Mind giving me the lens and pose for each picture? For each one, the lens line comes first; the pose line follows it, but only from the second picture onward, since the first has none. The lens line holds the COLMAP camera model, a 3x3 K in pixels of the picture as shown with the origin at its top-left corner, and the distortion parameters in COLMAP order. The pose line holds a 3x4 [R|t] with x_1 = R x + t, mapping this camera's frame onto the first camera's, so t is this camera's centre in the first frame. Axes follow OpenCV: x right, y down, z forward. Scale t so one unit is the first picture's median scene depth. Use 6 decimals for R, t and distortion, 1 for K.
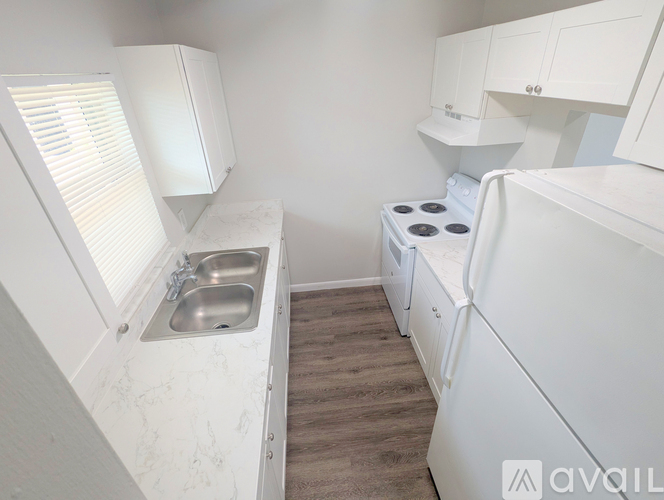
lens RADIAL K [[316.1, 0, 331.3], [0, 316.1, 249.2], [0, 0, 1]] dist [-0.000559, -0.000287]
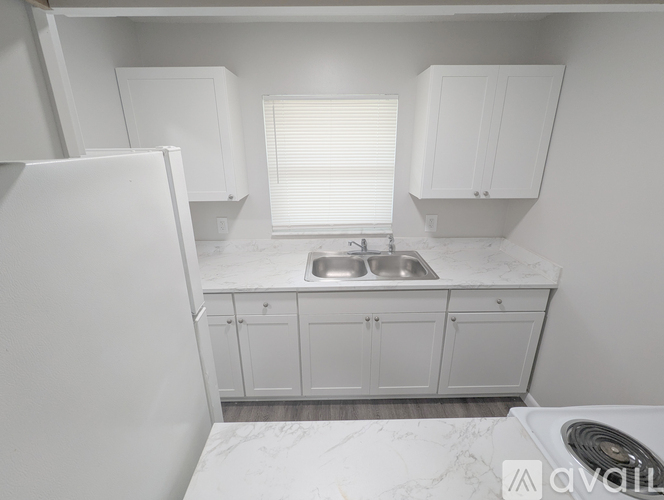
lens RADIAL K [[316.1, 0, 329.8], [0, 316.1, 249.8], [0, 0, 1]] dist [-0.000559, -0.000287]
pose [[-0.085621, 0.355301, -0.930822, 0.513195], [-0.484411, 0.801552, 0.350516, -0.195083], [0.870641, 0.480912, 0.103483, 0.522511]]
